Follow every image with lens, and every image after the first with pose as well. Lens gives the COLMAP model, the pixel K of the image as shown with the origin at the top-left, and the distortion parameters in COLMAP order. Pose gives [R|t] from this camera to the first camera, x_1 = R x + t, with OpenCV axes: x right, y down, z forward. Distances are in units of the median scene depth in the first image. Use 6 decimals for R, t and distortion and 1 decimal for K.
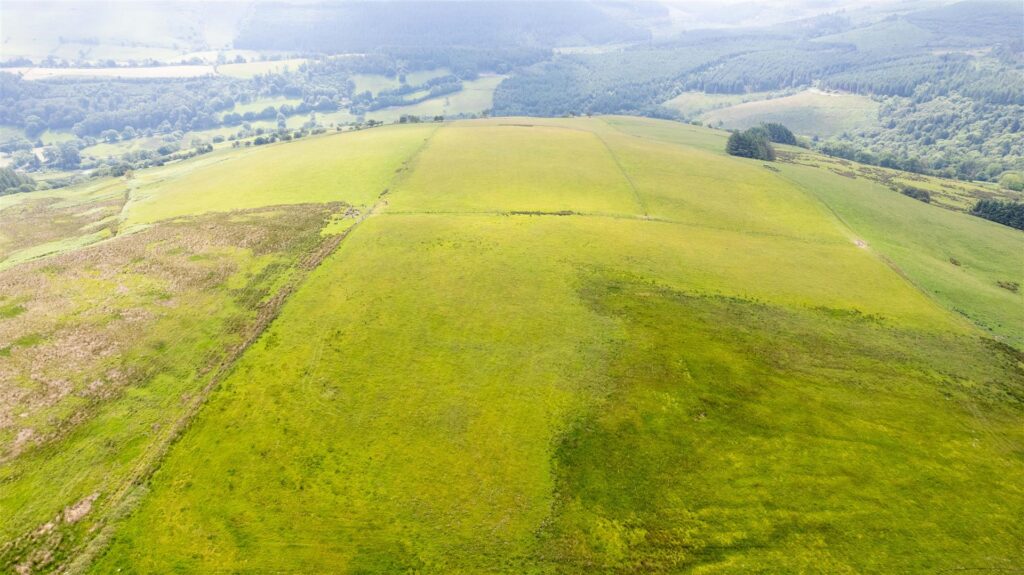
lens RADIAL K [[659.3, 0, 512.0], [0, 659.3, 287.5], [0, 0, 1]] dist [-0.088527, 0.088773]
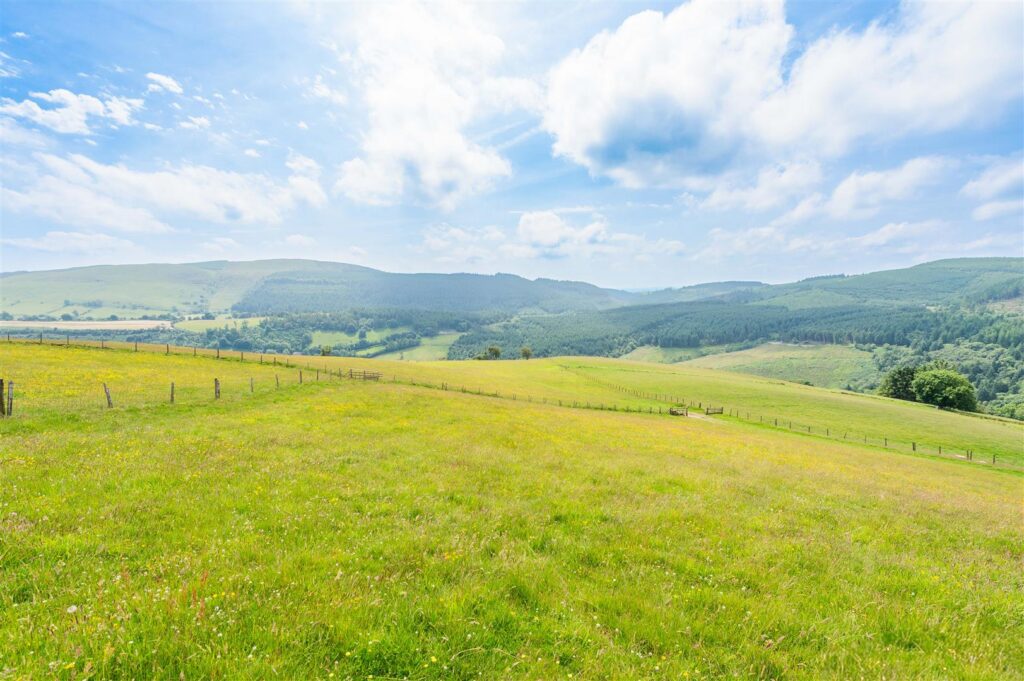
lens RADIAL K [[456.5, 0, 512.0], [0, 456.5, 340.5], [0, 0, 1]] dist [0.019148, -0.000587]
pose [[0.999695, 0.001984, 0.024632, 0.050374], [0.006180, 0.945018, -0.326960, -0.078986], [-0.023926, 0.327012, 0.944717, 0.332181]]
